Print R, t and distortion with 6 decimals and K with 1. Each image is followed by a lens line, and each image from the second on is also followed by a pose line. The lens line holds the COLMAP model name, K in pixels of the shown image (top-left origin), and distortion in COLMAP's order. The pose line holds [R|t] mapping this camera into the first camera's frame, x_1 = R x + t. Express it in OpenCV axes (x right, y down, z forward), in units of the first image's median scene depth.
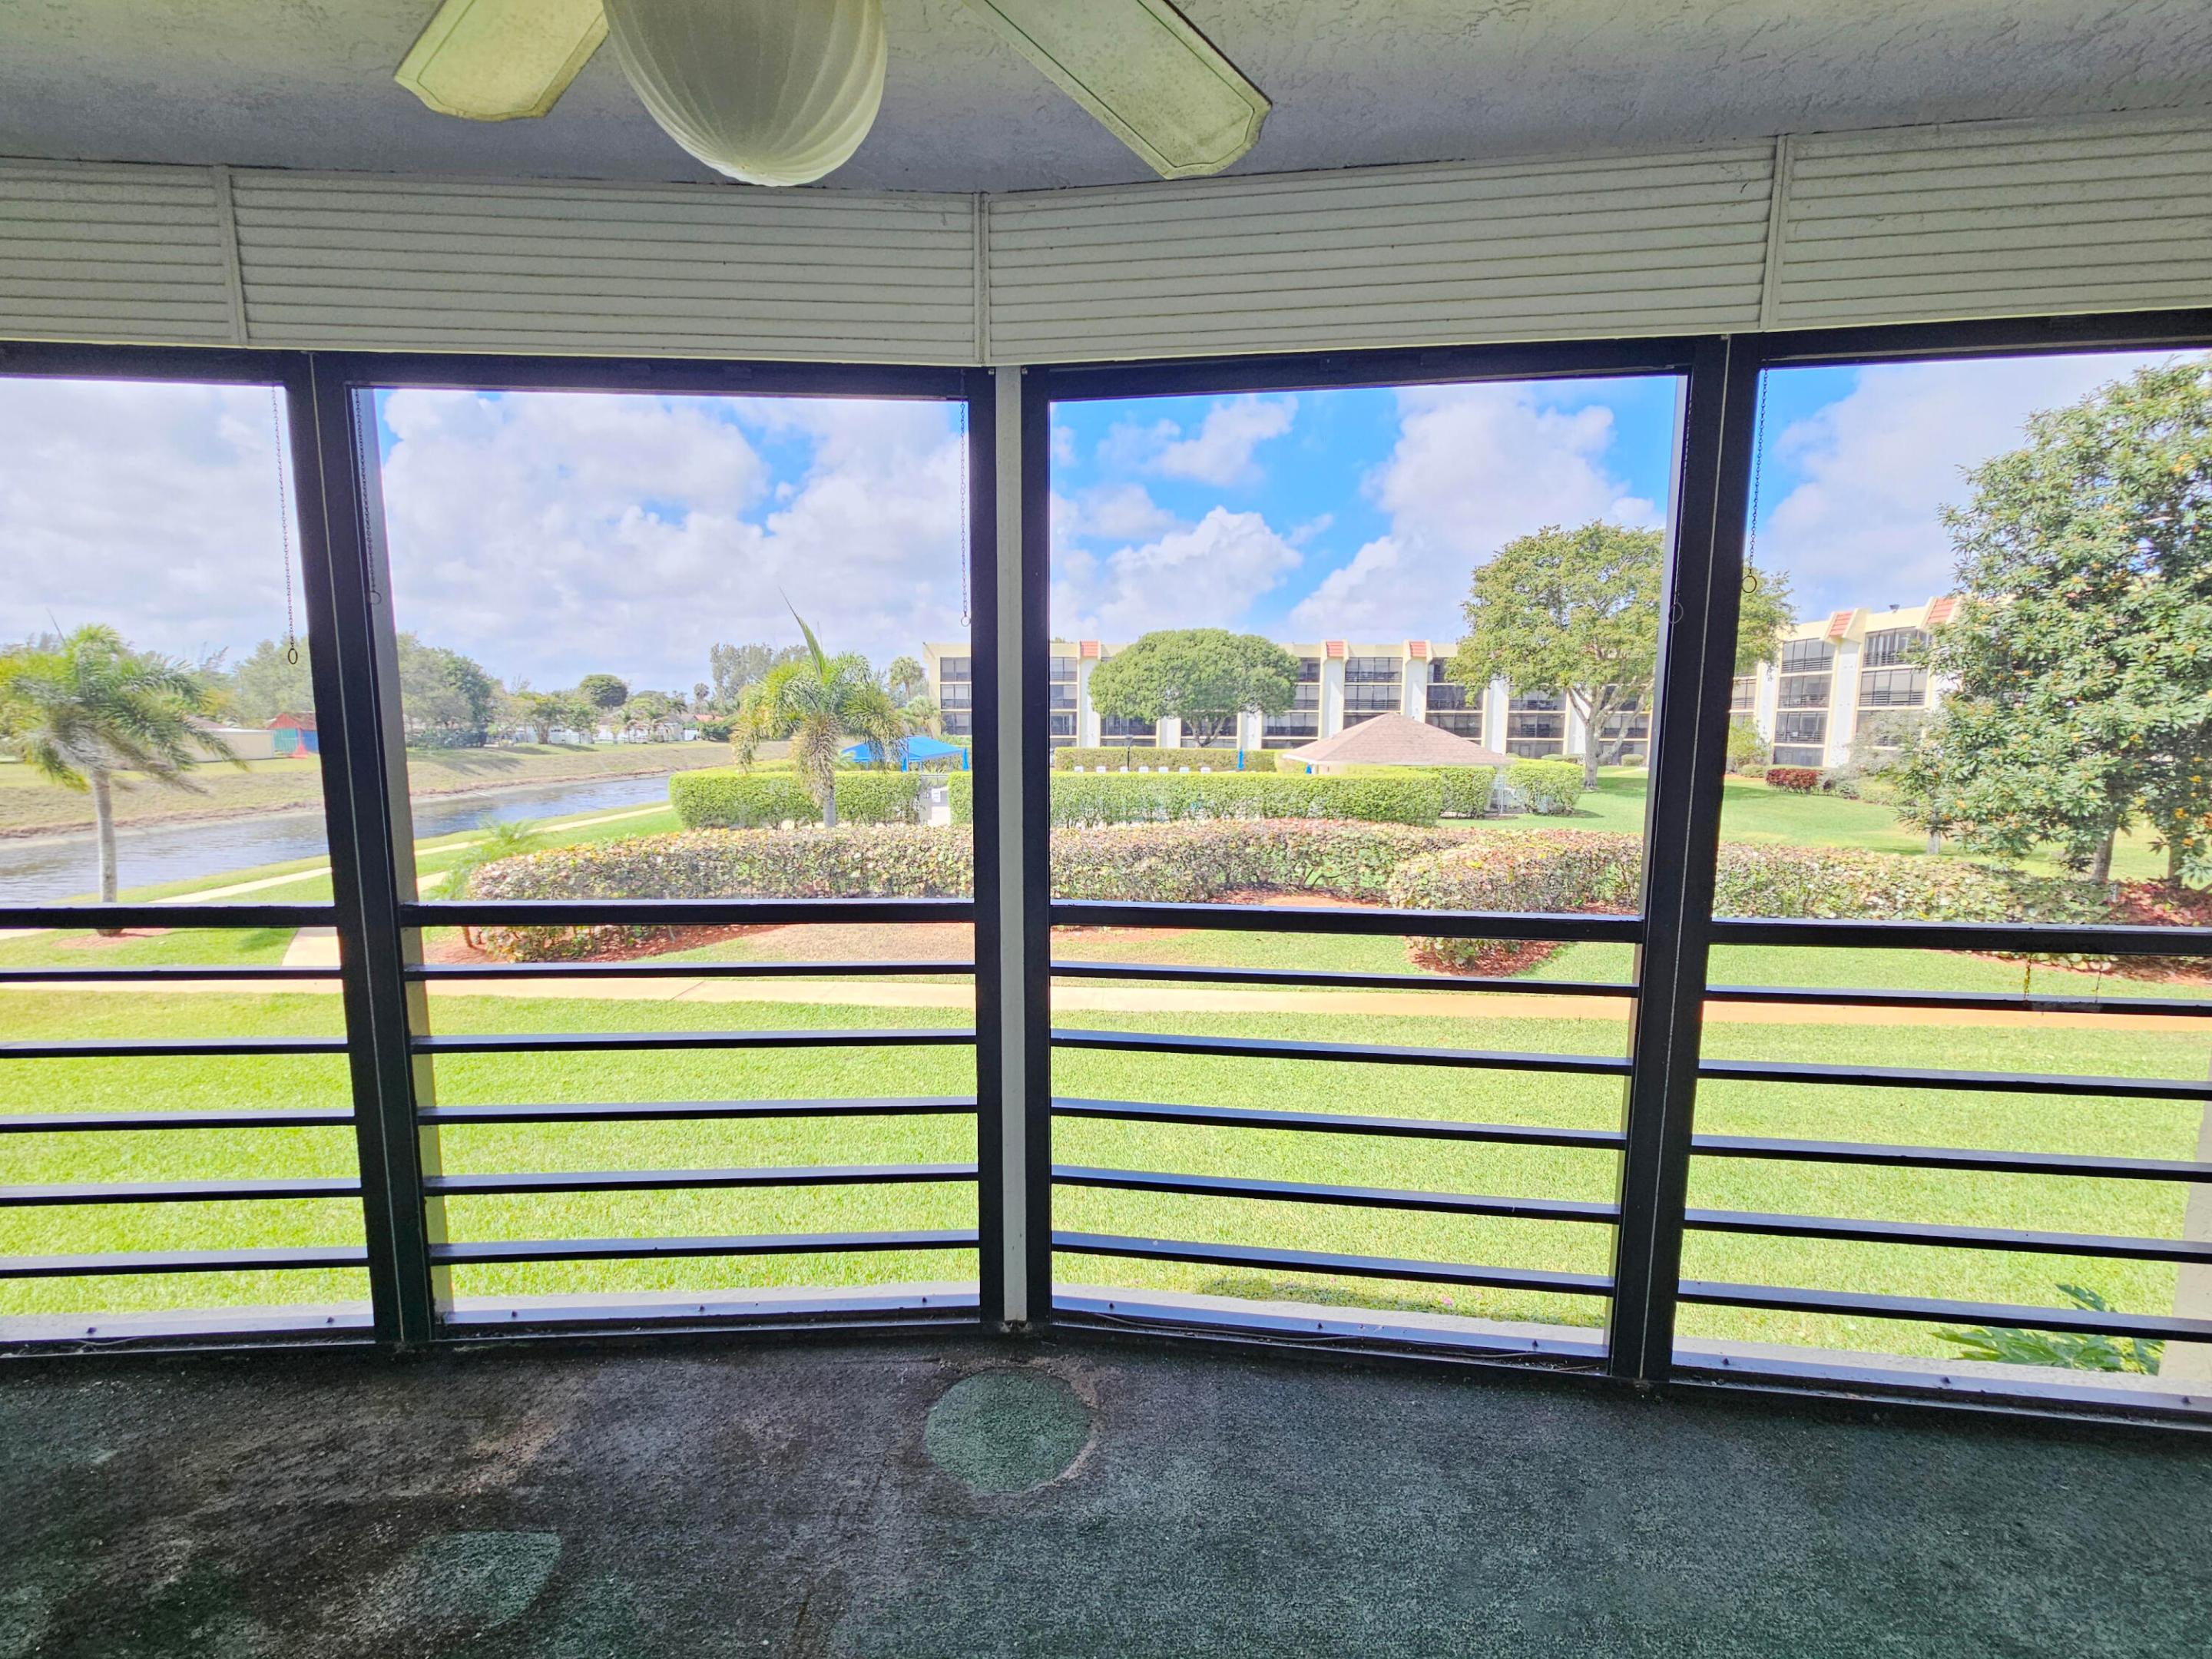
lens RADIAL K [[899.7, 0, 1099.3], [0, 899.7, 825.4], [0, 0, 1]] dist [0.006000, 0.000509]
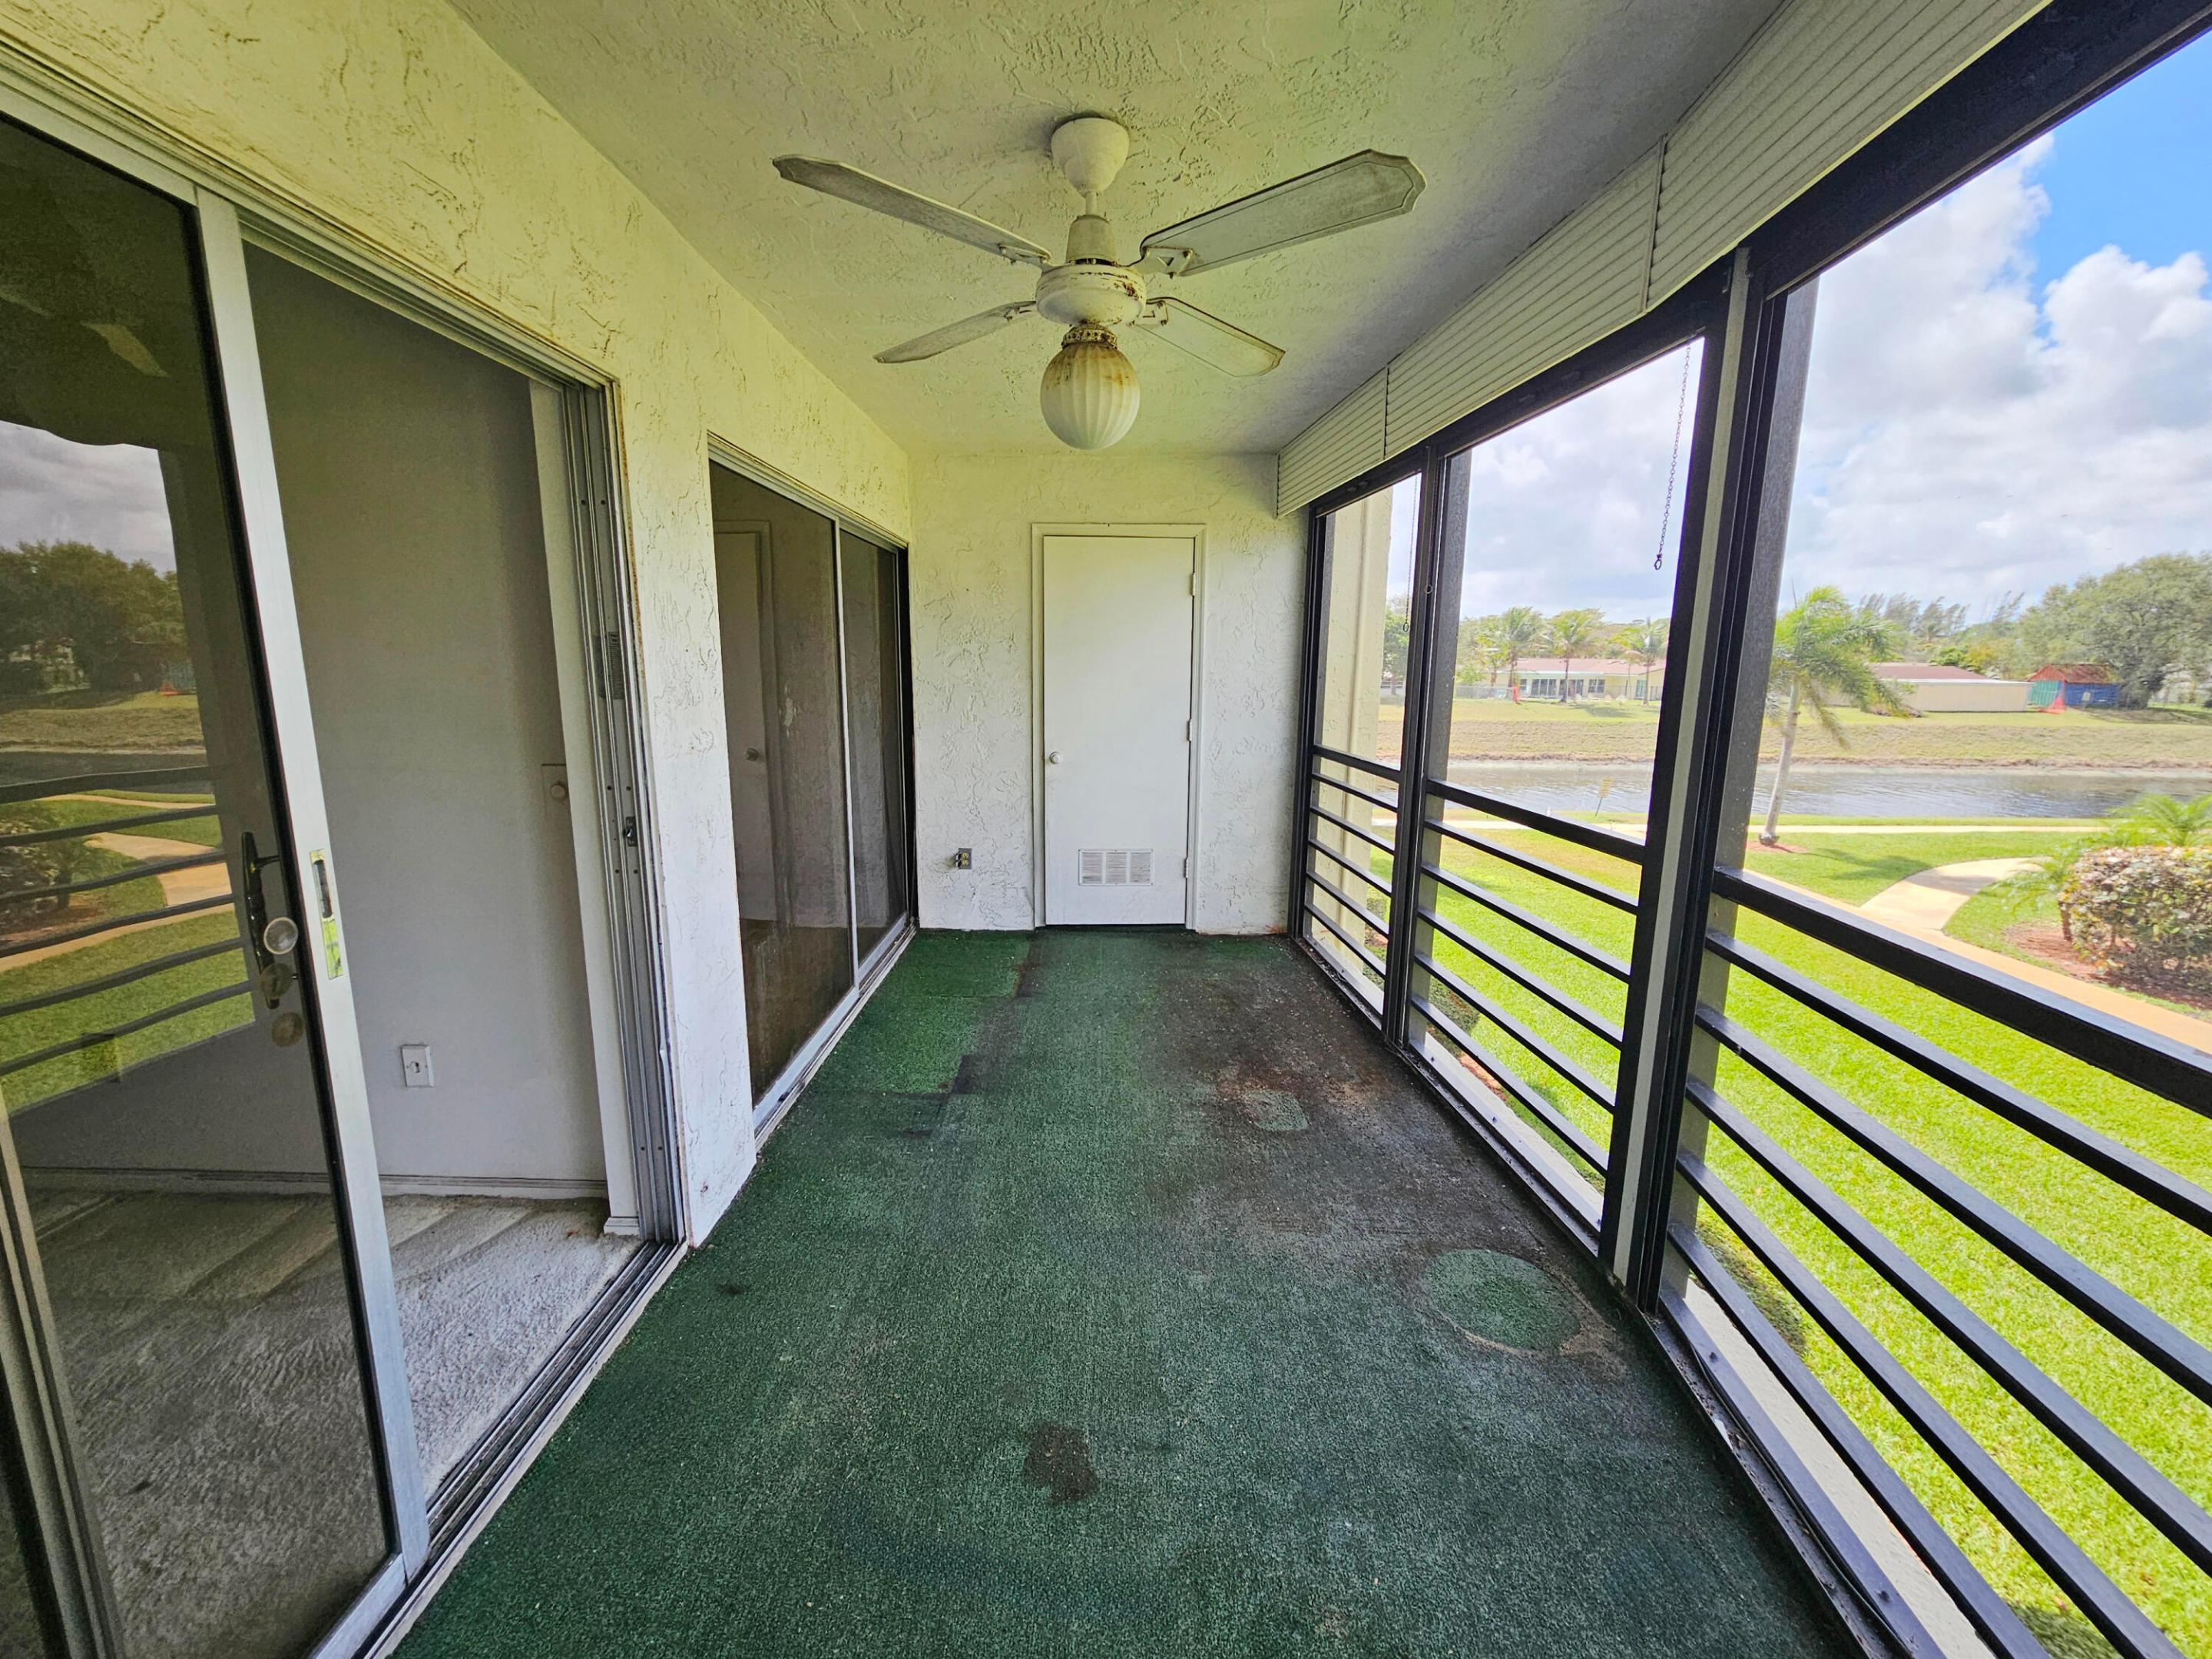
lens RADIAL K [[935.3, 0, 1100.7], [0, 935.3, 804.1], [0, 0, 1]] dist [0.001319, 0.000139]
pose [[0.017337, 0.150691, -0.988429, 0.105087], [-0.125900, 0.981038, 0.147356, -0.004278], [0.991891, 0.121889, 0.035980, 0.044289]]
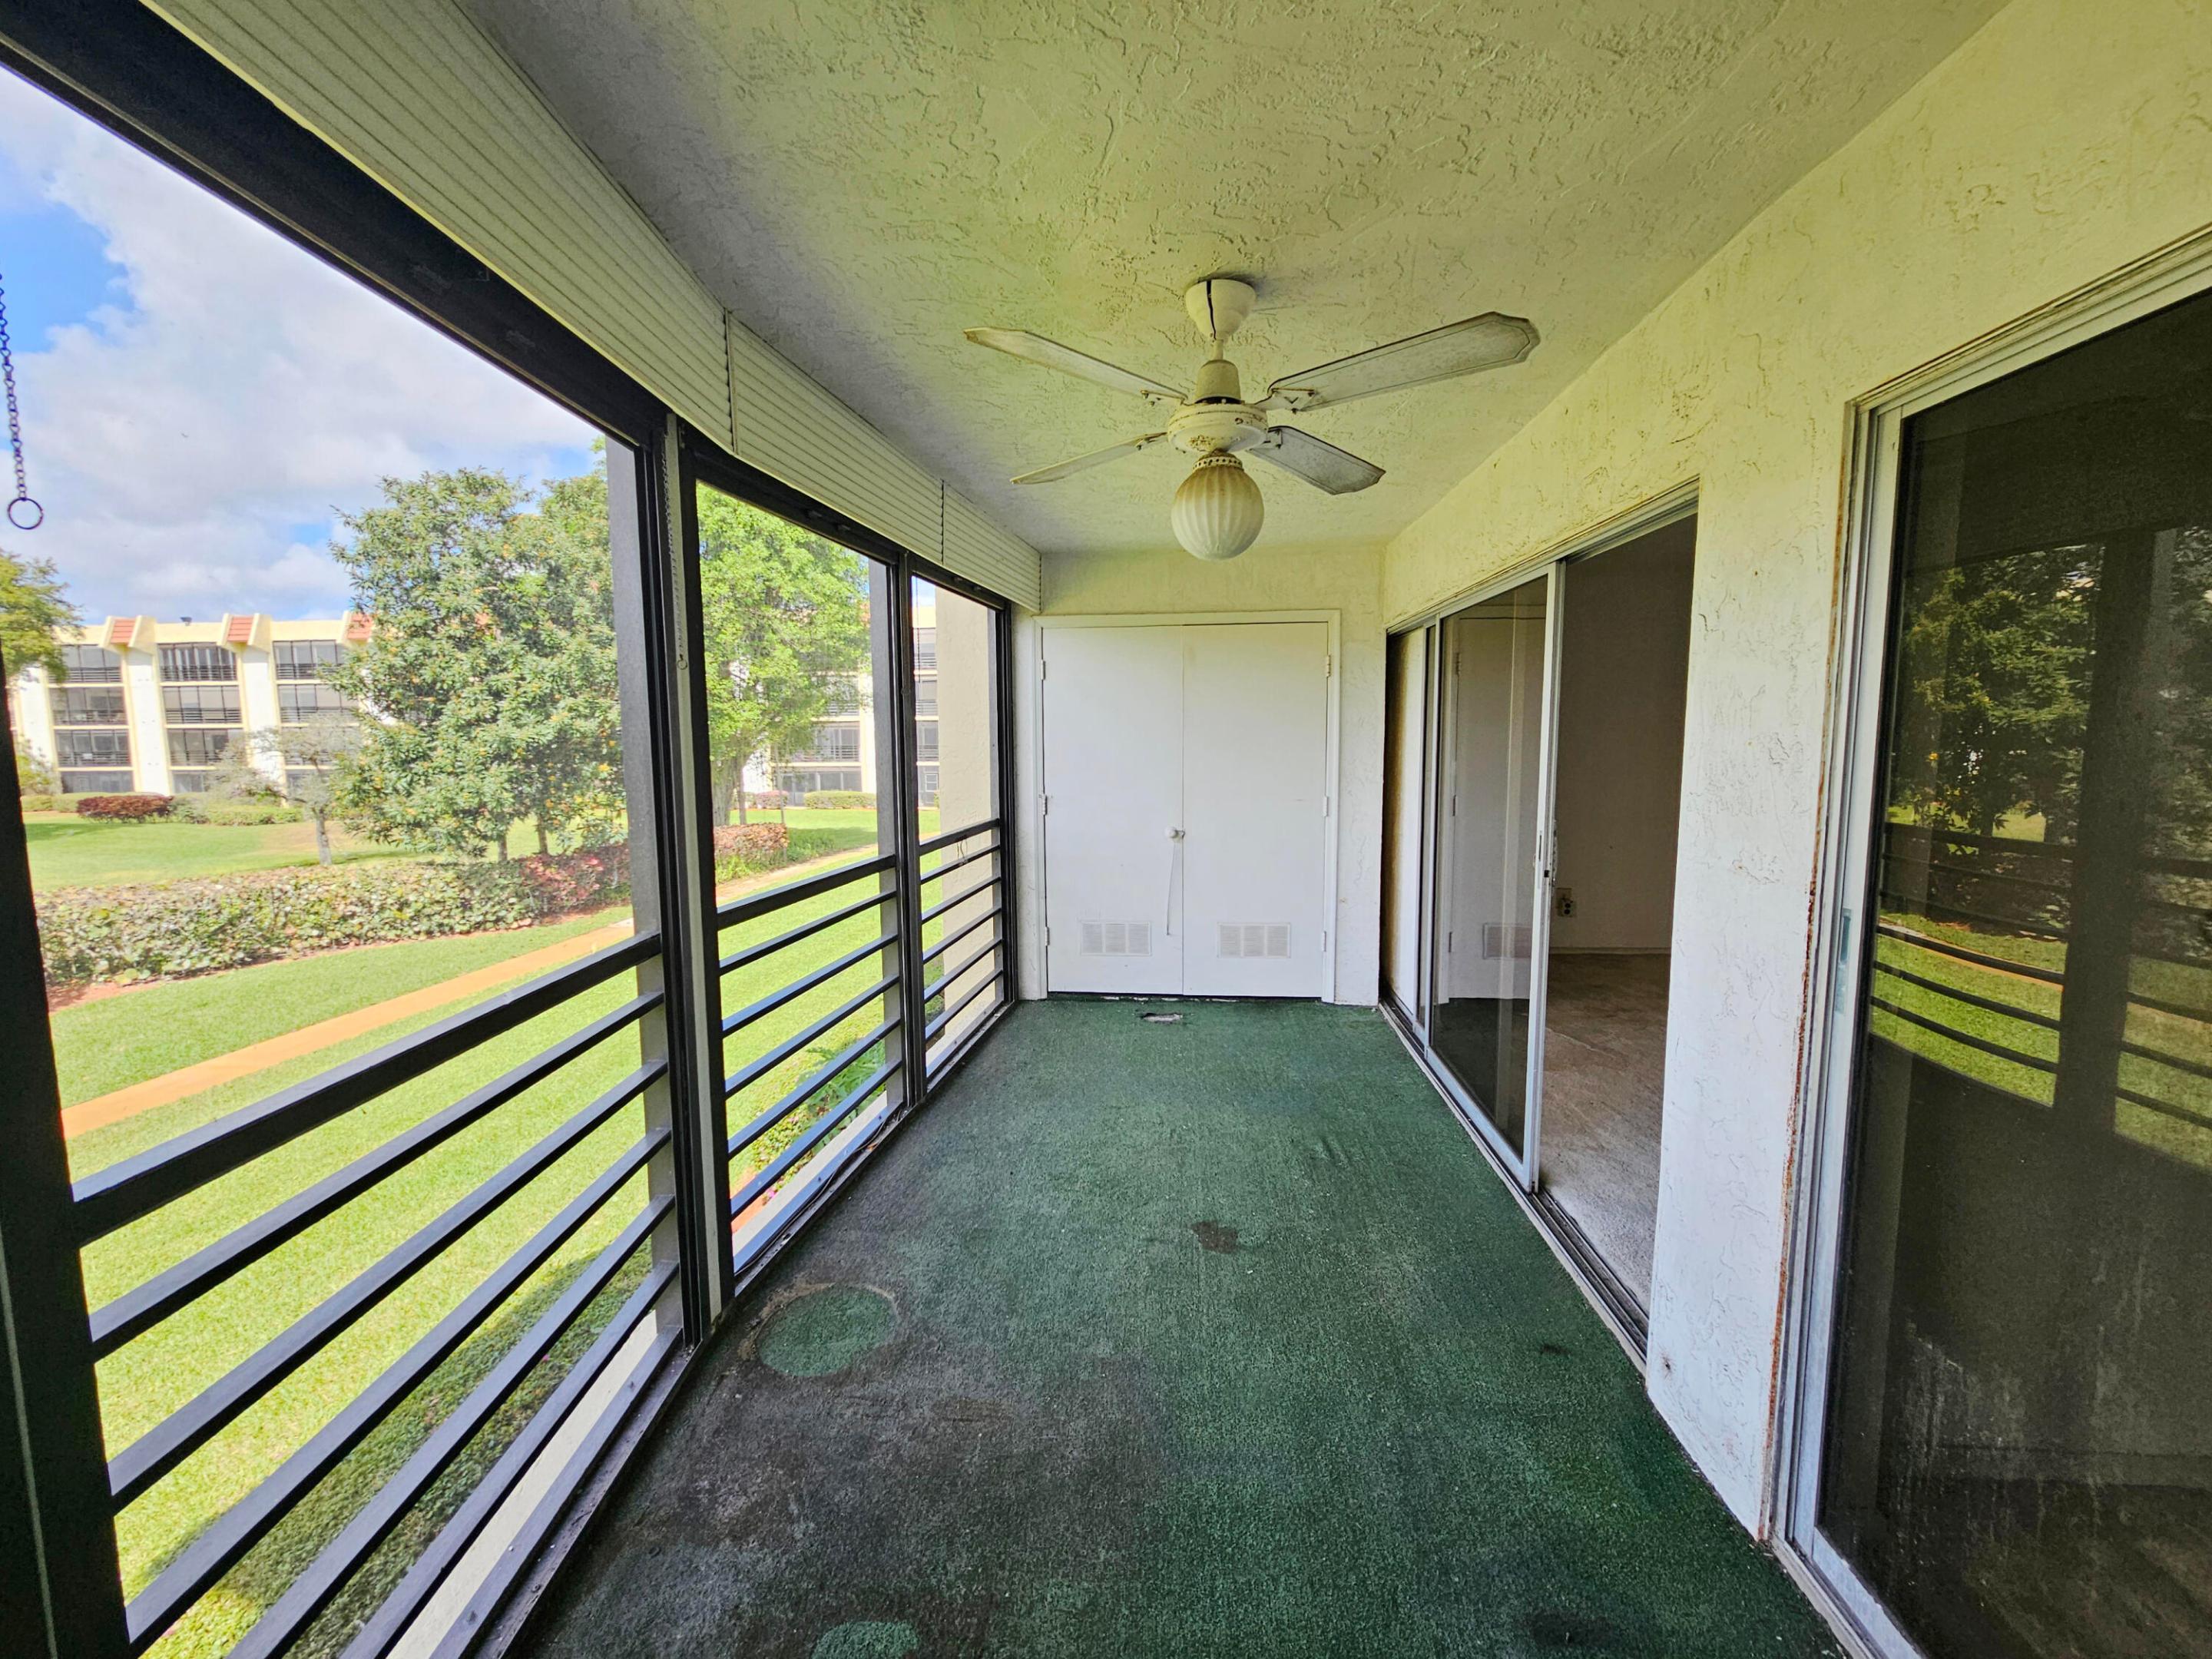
lens RADIAL K [[899.7, 0, 1099.3], [0, 899.7, 825.4], [0, 0, 1]] dist [0.006000, 0.000509]
pose [[0.058633, -0.105806, 0.992657, -0.136098], [0.124930, 0.987328, 0.097859, -0.008804], [-0.990432, 0.118275, 0.071108, 0.052727]]
